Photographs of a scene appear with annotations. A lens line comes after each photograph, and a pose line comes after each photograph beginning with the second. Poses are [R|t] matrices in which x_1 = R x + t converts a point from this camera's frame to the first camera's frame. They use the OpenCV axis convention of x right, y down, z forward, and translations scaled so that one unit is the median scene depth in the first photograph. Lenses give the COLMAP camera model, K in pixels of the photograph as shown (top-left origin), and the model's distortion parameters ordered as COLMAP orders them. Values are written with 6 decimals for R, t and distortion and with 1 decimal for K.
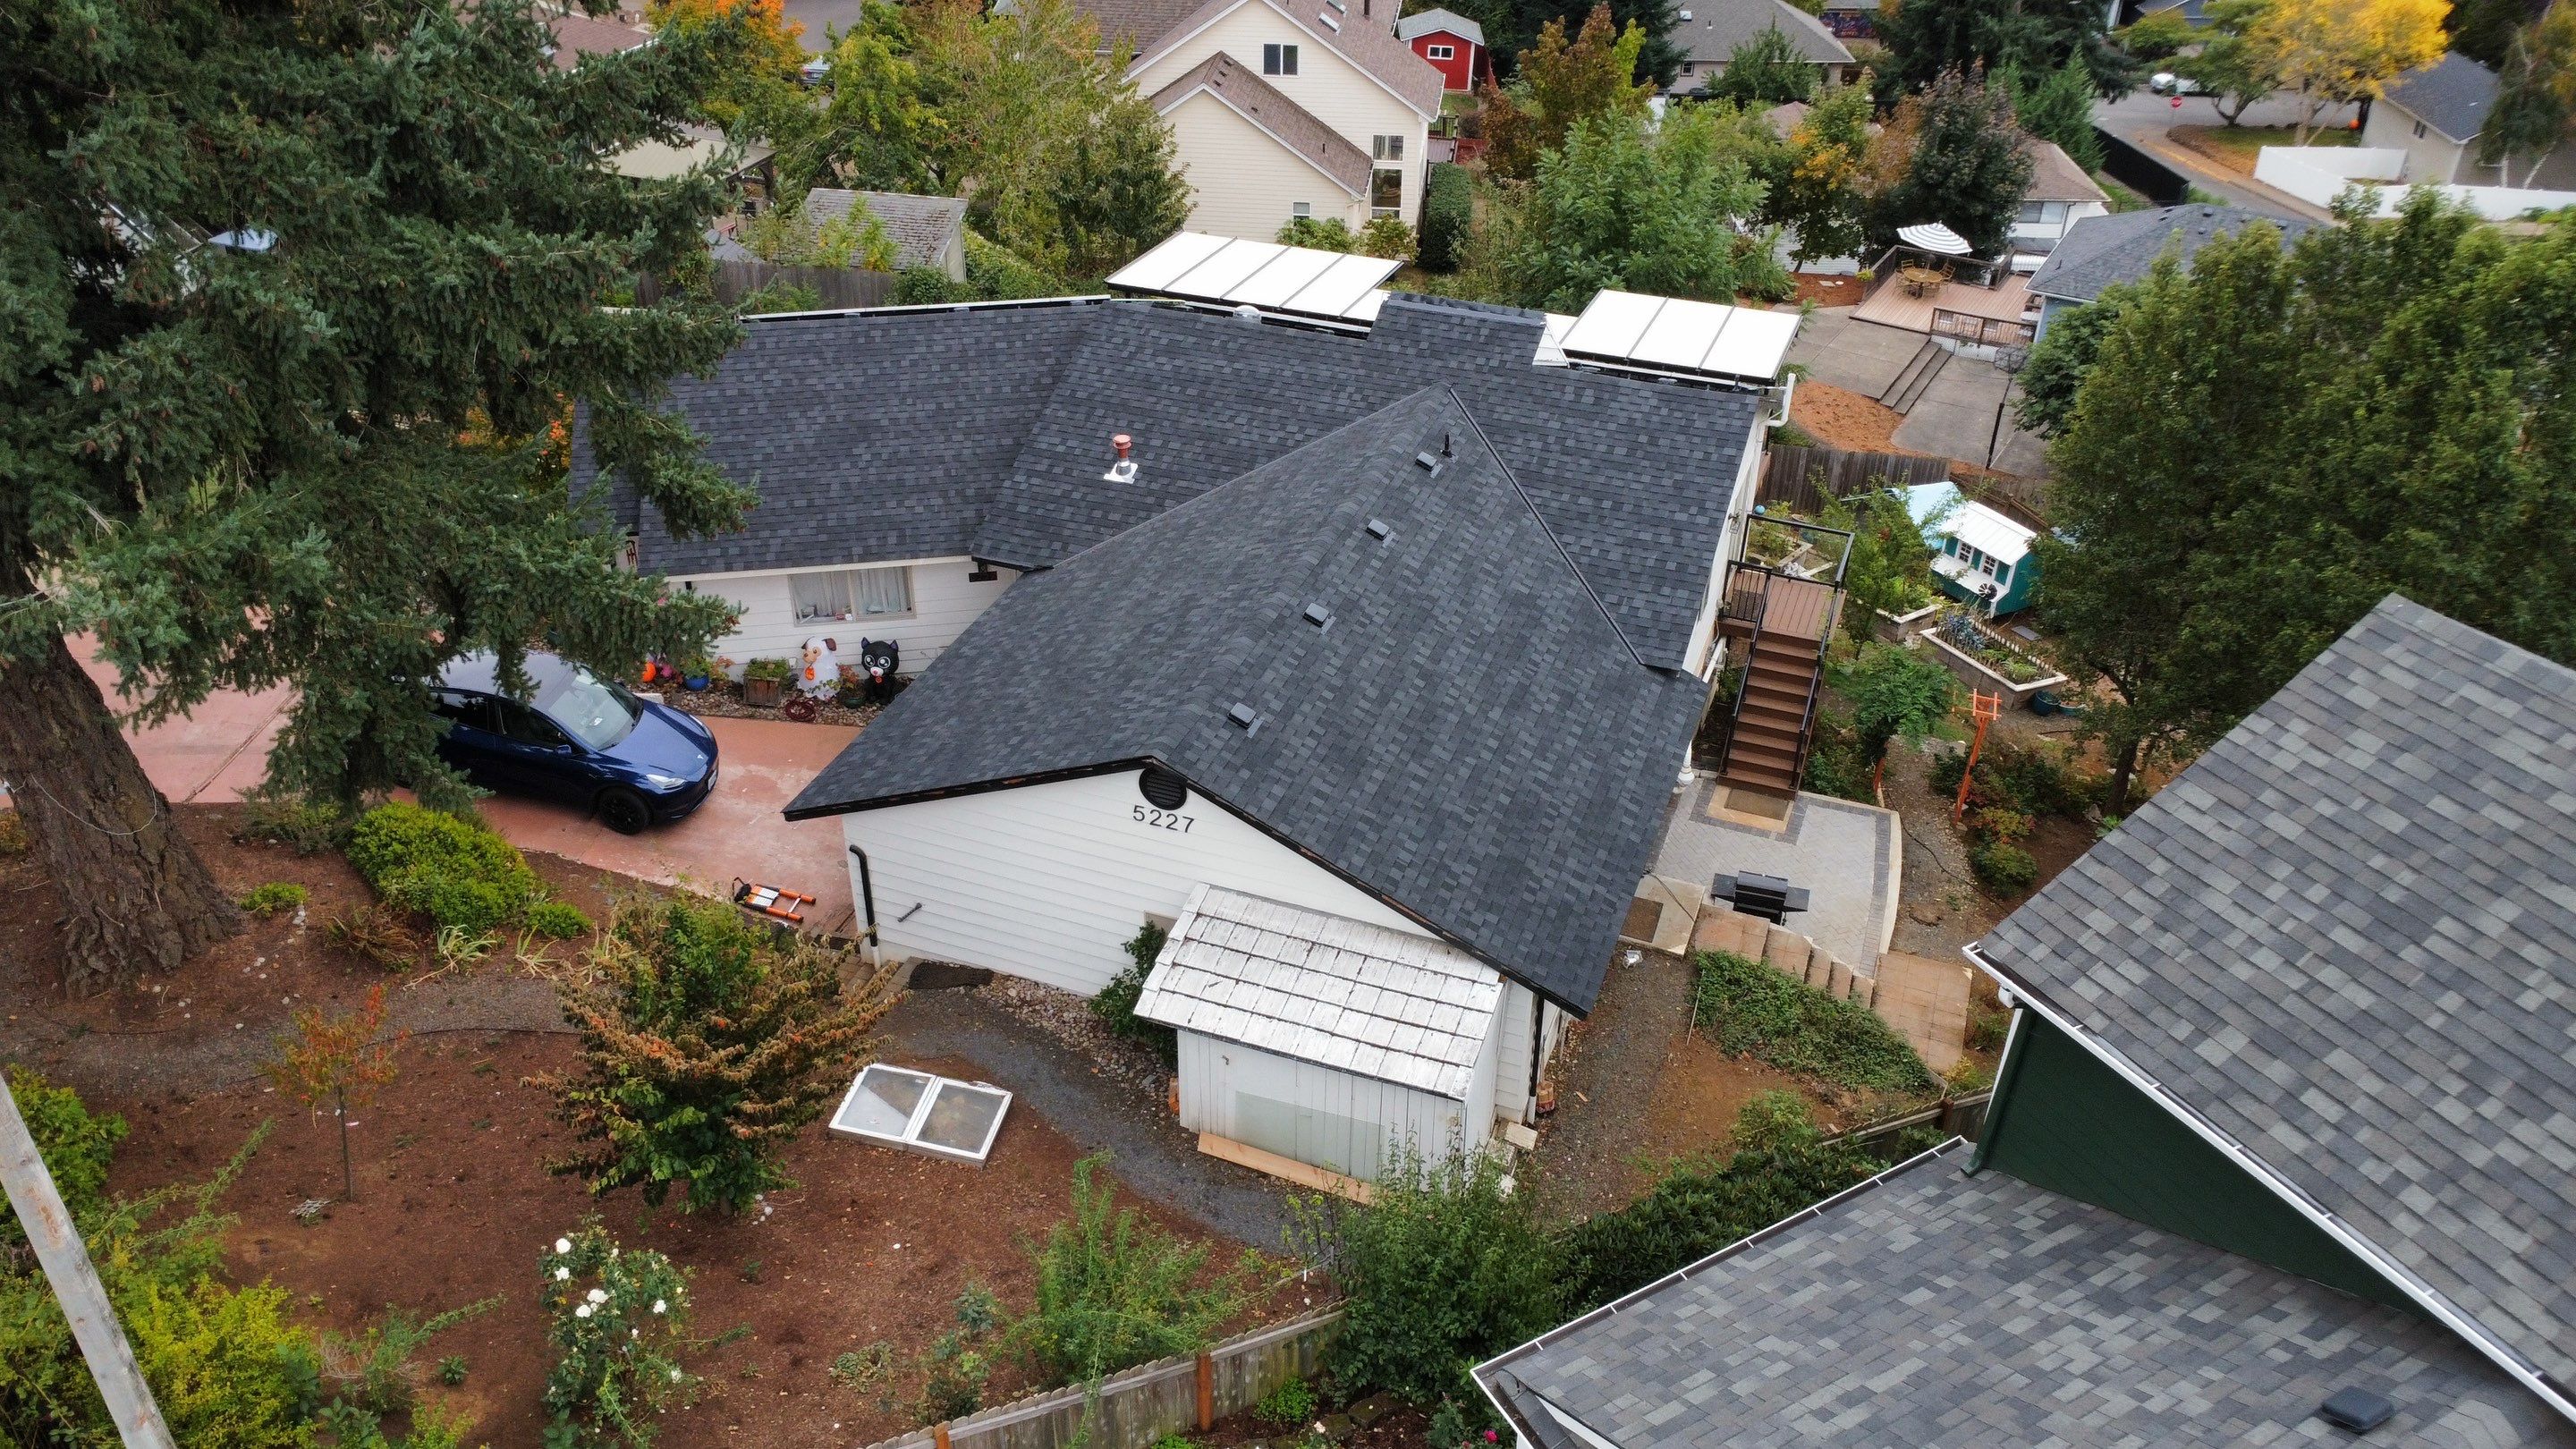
lens RADIAL K [[1934.8, 0, 1284.6], [0, 1934.8, 721.0], [0, 0, 1]] dist [0.007923, -0.006785]
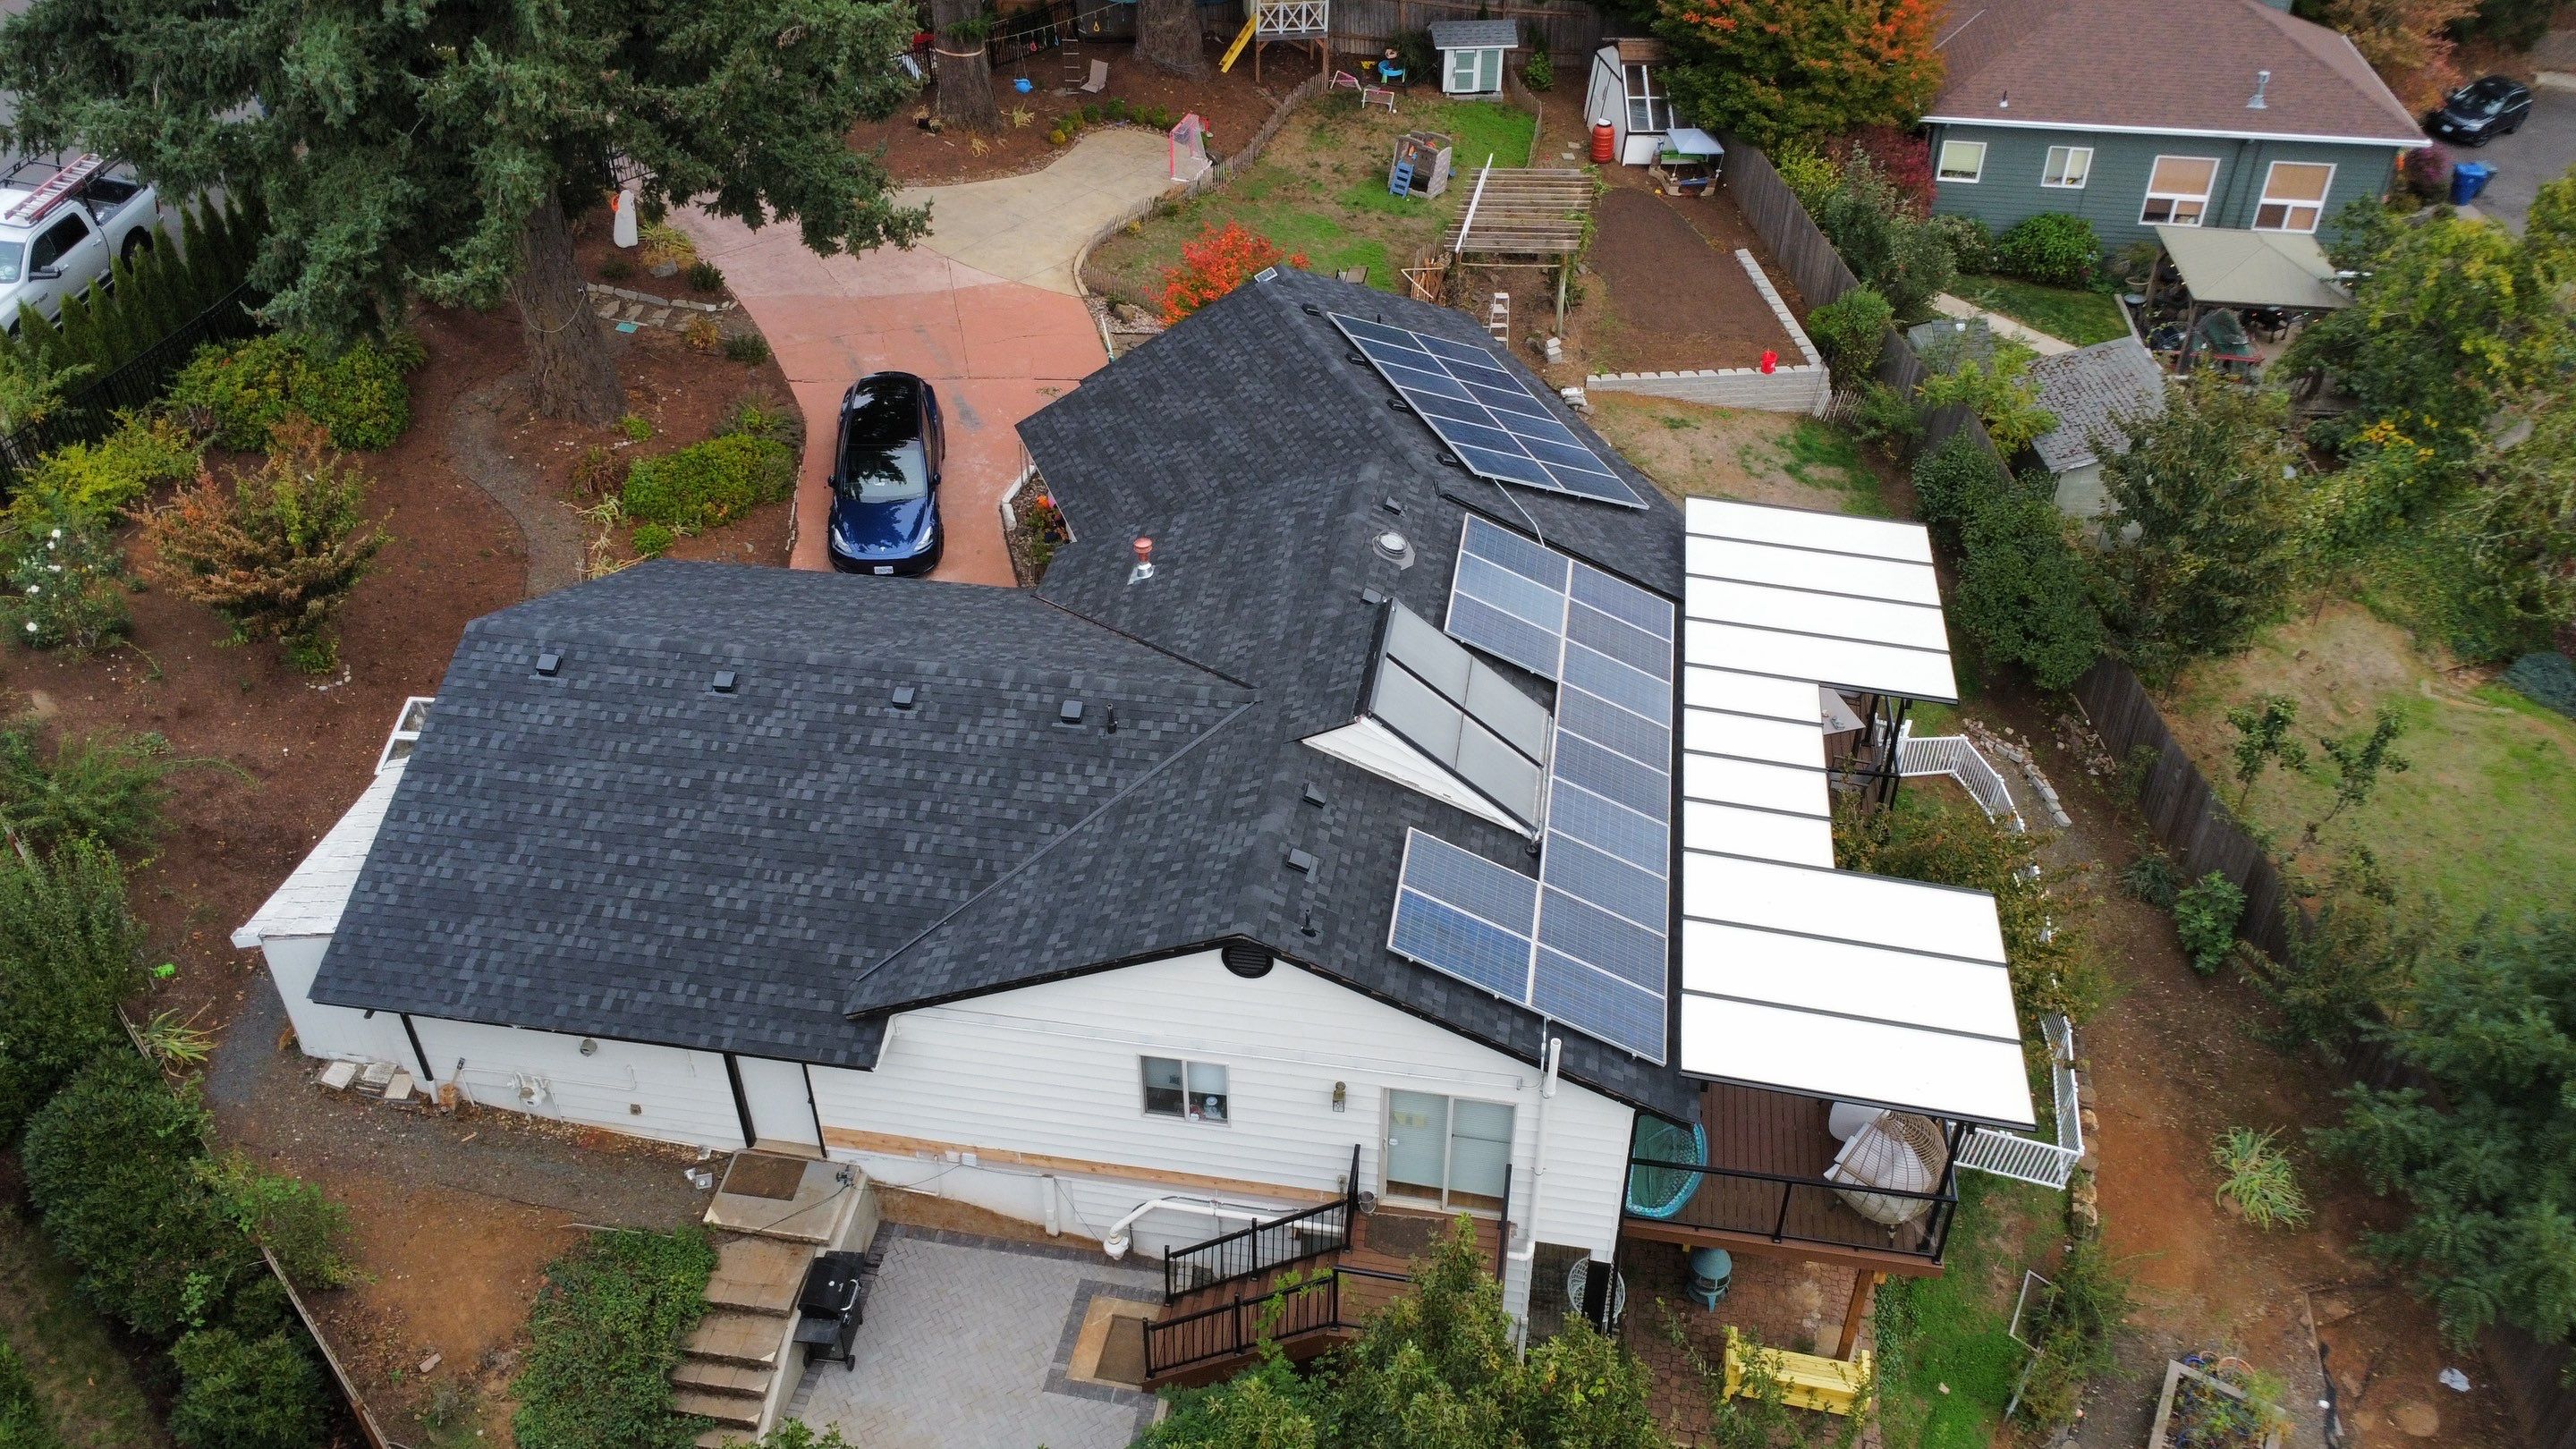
lens RADIAL K [[1934.8, 0, 1284.6], [0, 1934.8, 721.0], [0, 0, 1]] dist [0.007923, -0.006785]
pose [[0.193654, 0.580191, -0.791124, 0.801365], [-0.526776, 0.741779, 0.415057, -0.552994], [0.827651, 0.336367, 0.449279, 0.683060]]
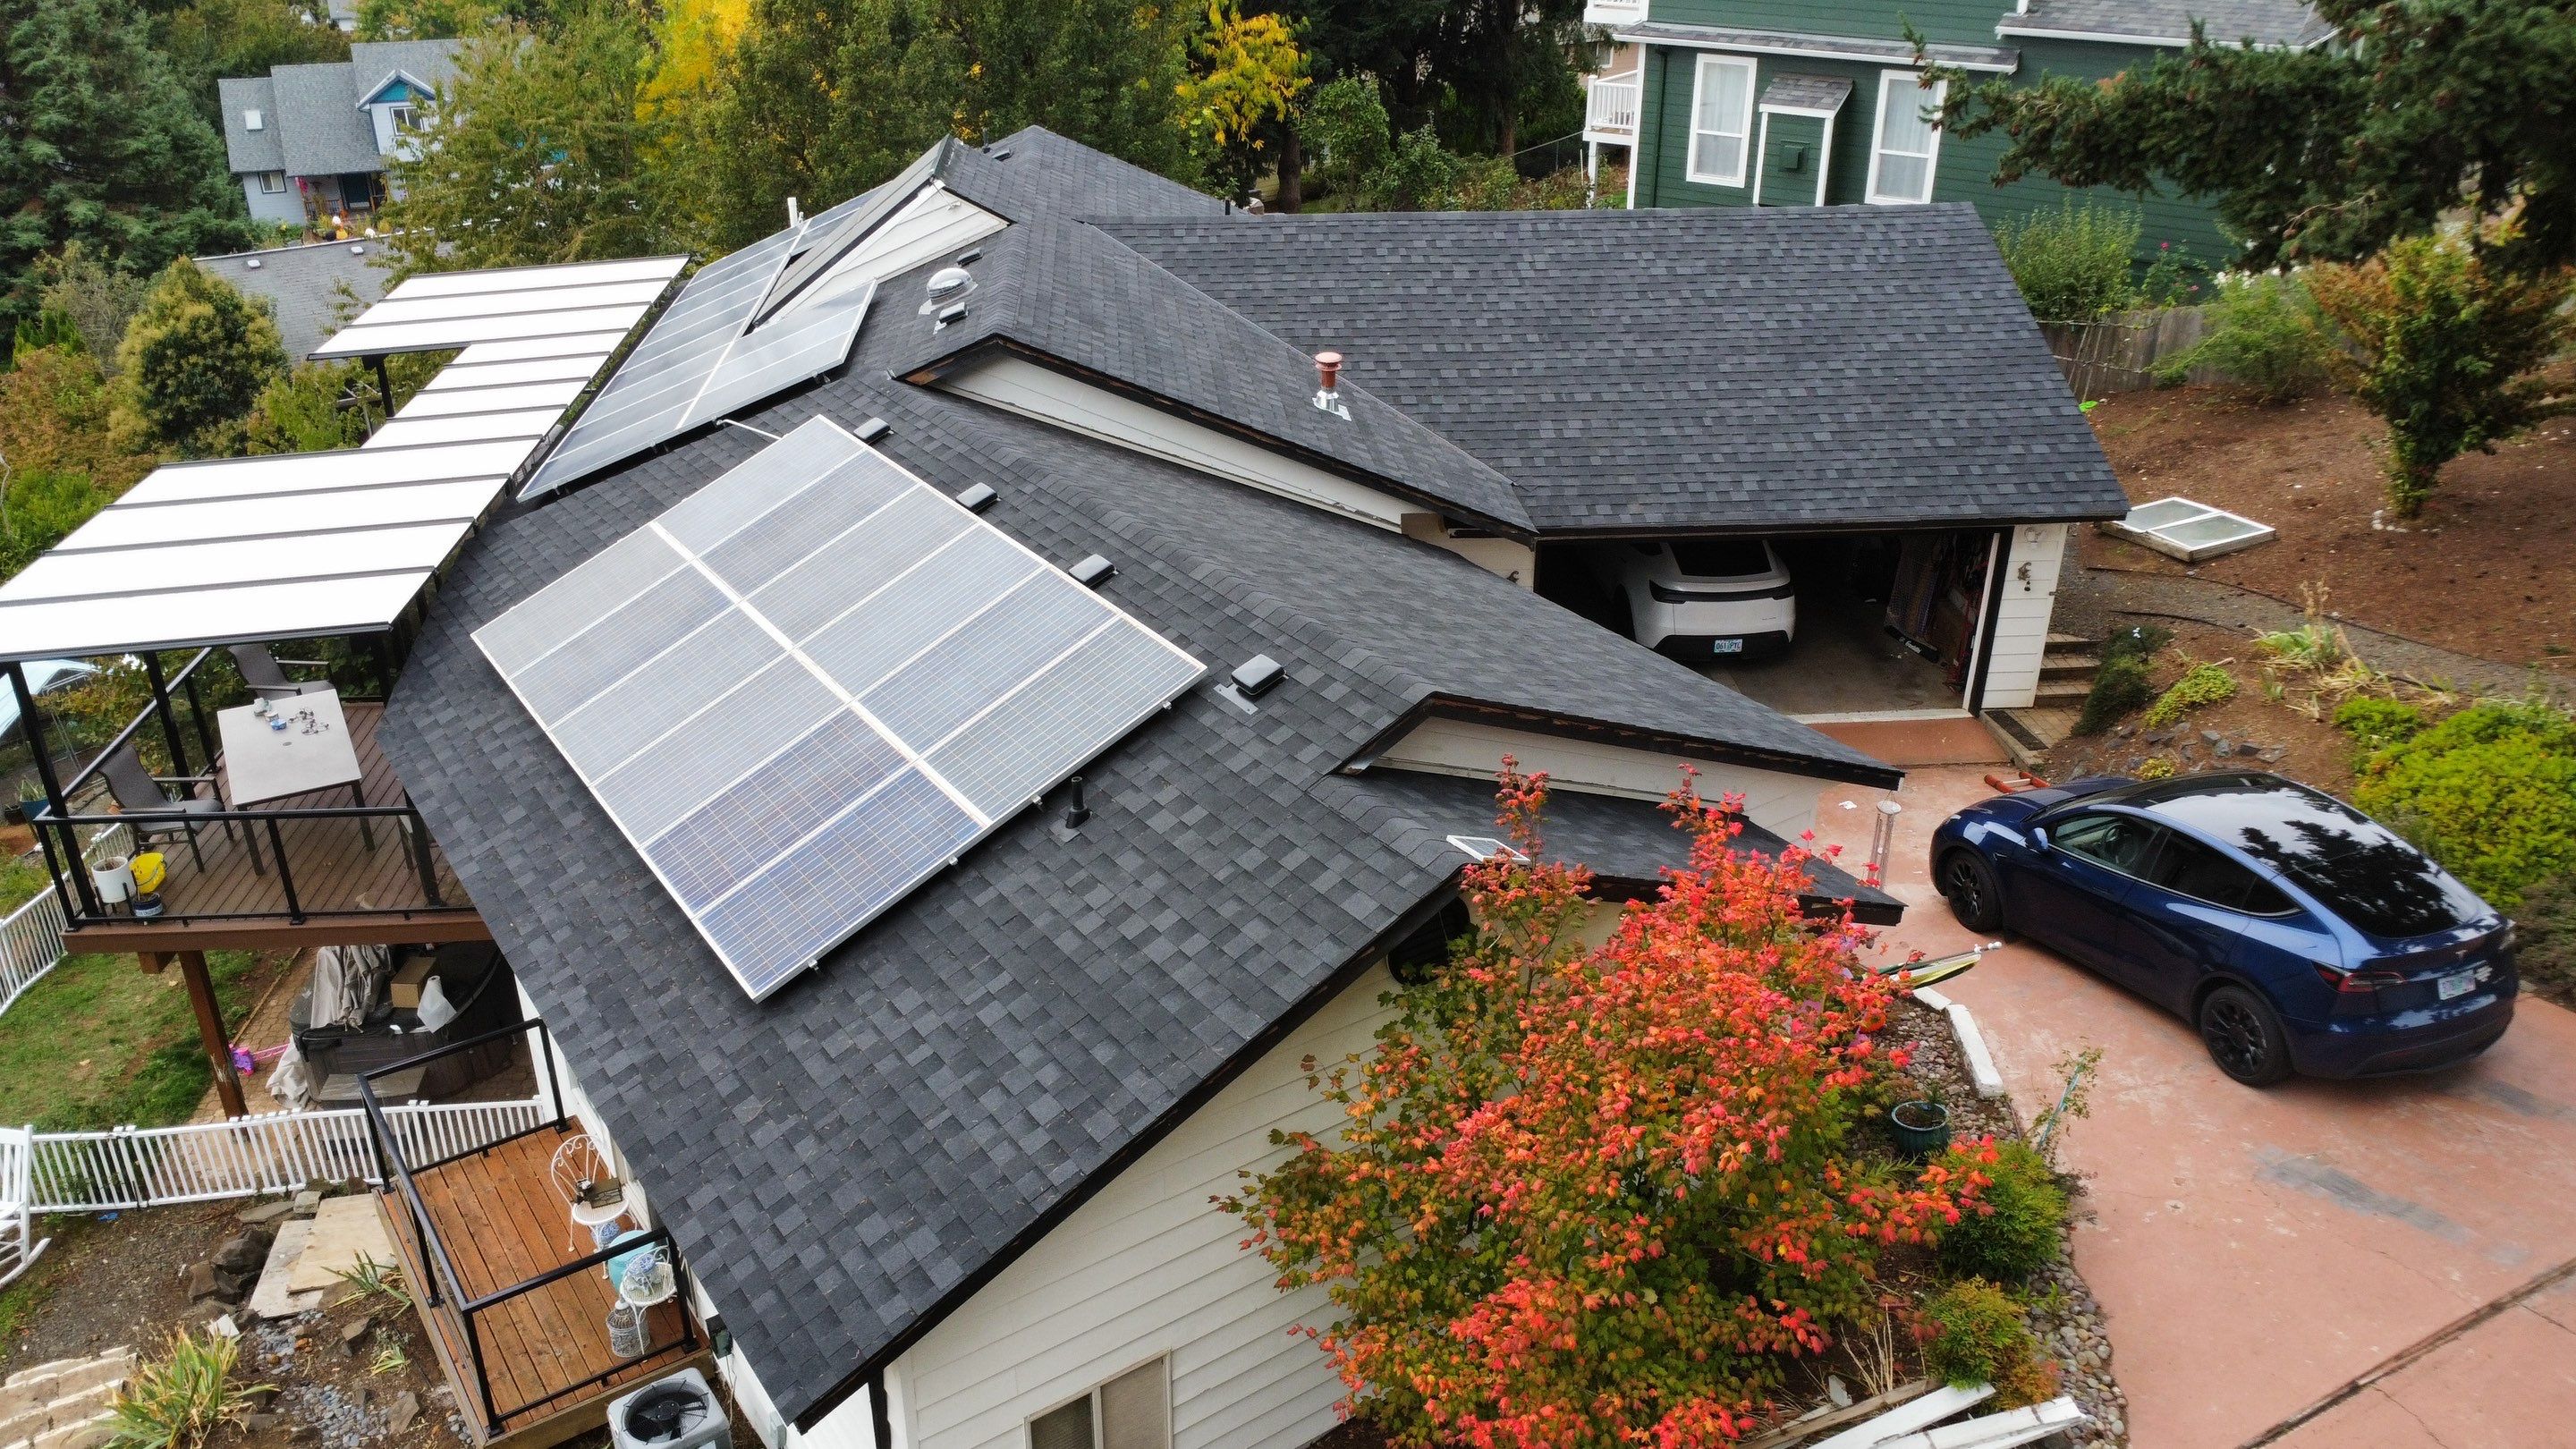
lens RADIAL K [[1941.8, 0, 1285.9], [0, 1941.8, 701.9], [0, 0, 1]] dist [0.006790, -0.000227]
pose [[-0.432299, -0.403757, 0.806287, -0.703644], [0.487866, 0.647261, 0.585697, -0.494425], [-0.758357, 0.646555, -0.082831, 1.205105]]
